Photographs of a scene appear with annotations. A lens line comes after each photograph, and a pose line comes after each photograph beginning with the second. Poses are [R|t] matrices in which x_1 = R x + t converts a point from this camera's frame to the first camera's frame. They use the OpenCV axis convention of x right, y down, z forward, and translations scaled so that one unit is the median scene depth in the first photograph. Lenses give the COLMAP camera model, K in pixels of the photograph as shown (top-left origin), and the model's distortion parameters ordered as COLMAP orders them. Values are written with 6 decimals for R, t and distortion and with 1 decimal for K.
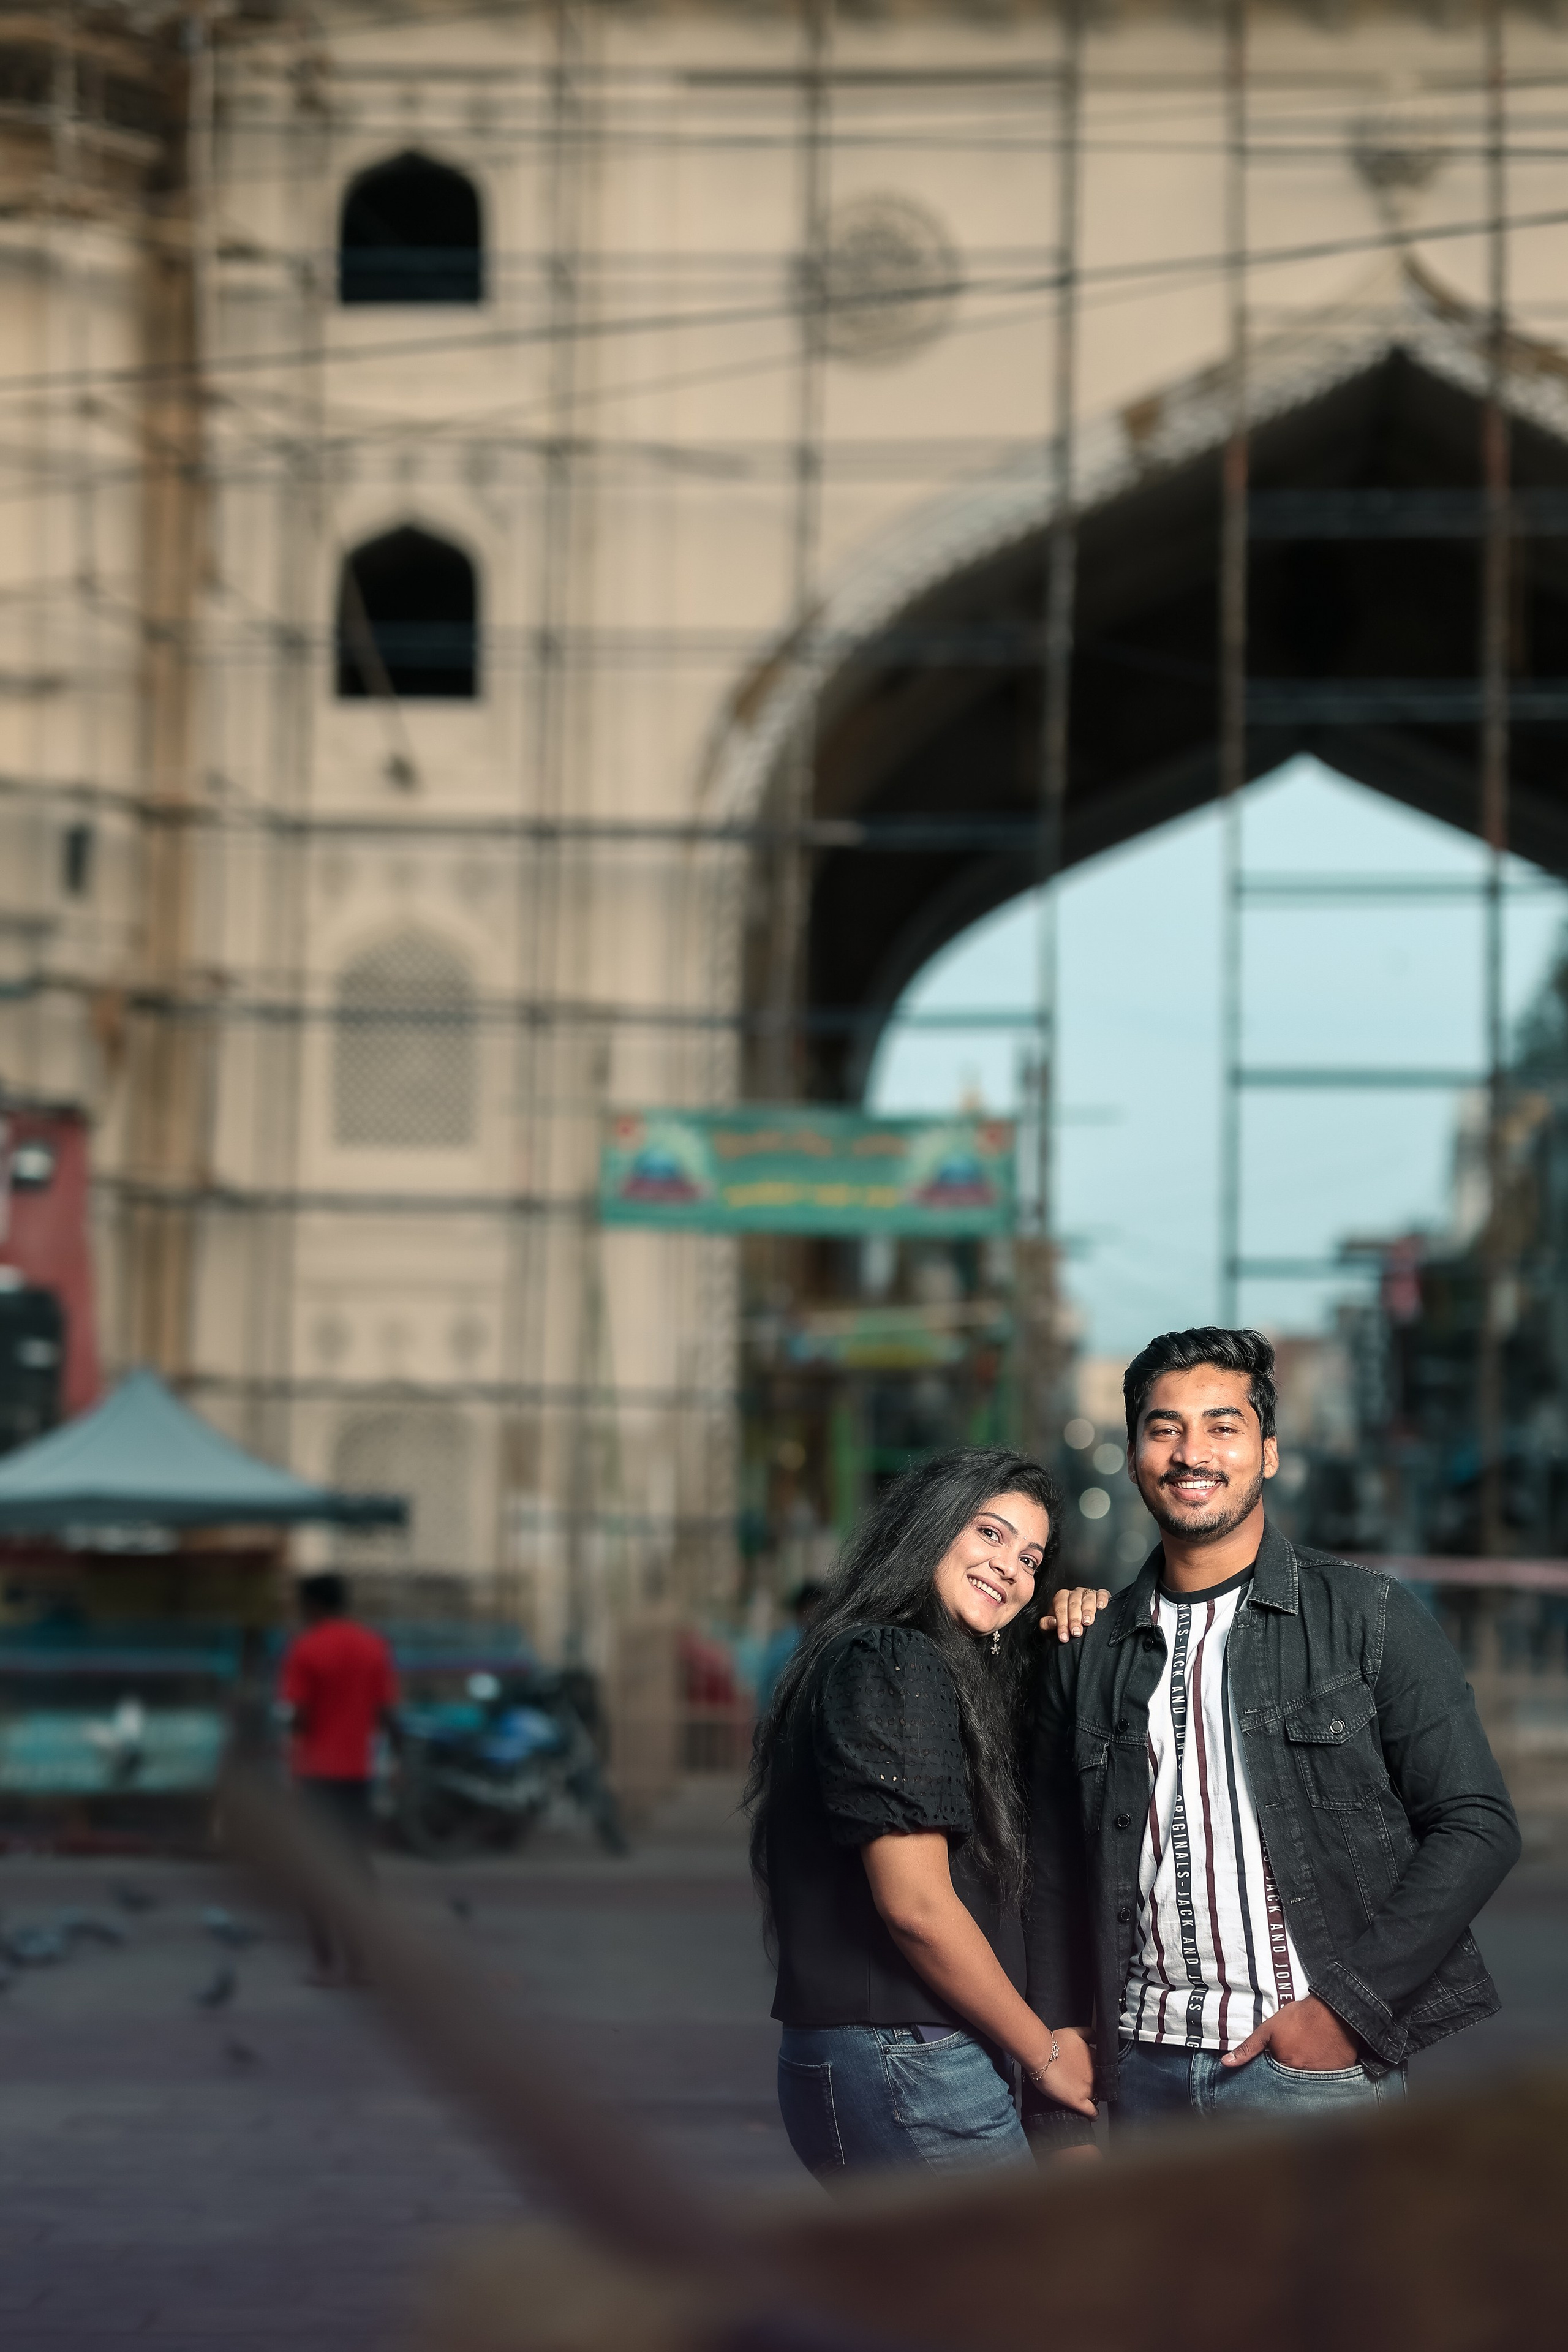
lens RADIAL K [[5724.1, 0, 768.7], [0, 5724.1, 1188.4], [0, 0, 1]] dist [0.093490, 0.000000]
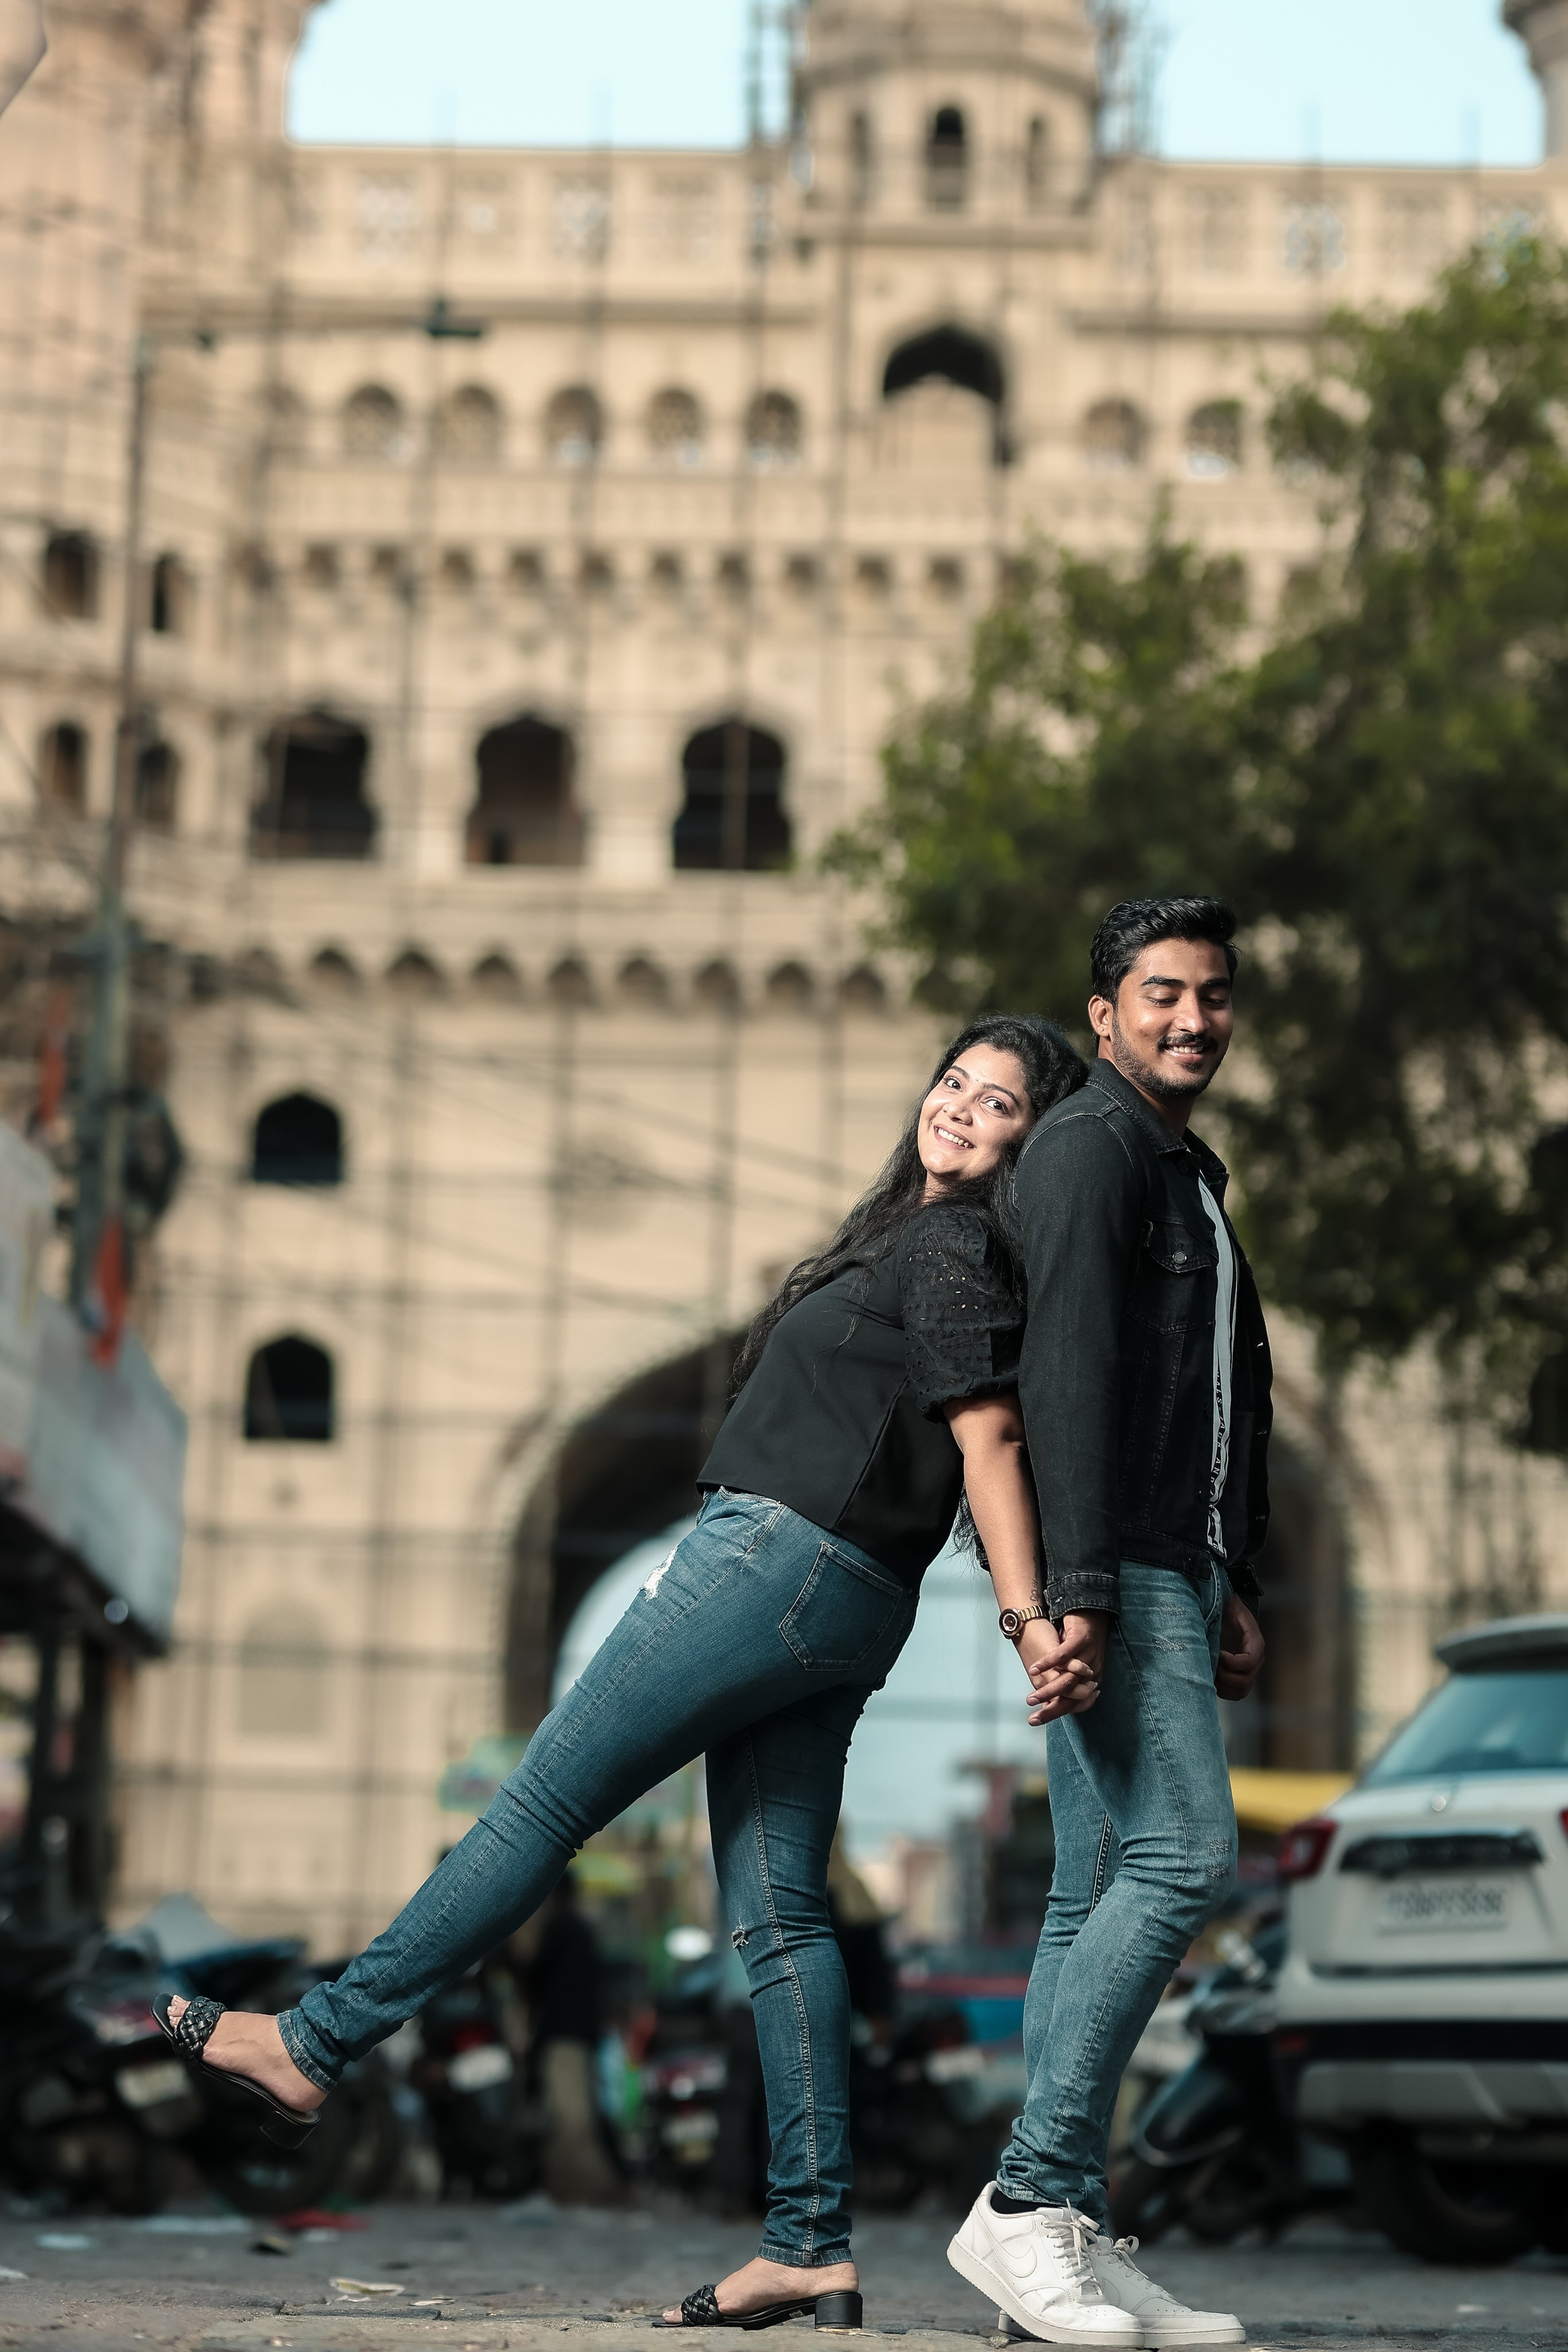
lens RADIAL K [[6275.8, 0, 716.8], [0, 6275.8, 1096.8], [0, 0, 1]] dist [0.044245, 0.000000]
pose [[0.999356, 0.019944, 0.029840, -0.000935], [-0.017749, 0.997240, -0.072100, -0.060483], [-0.031196, 0.071523, 0.996951, -0.692354]]
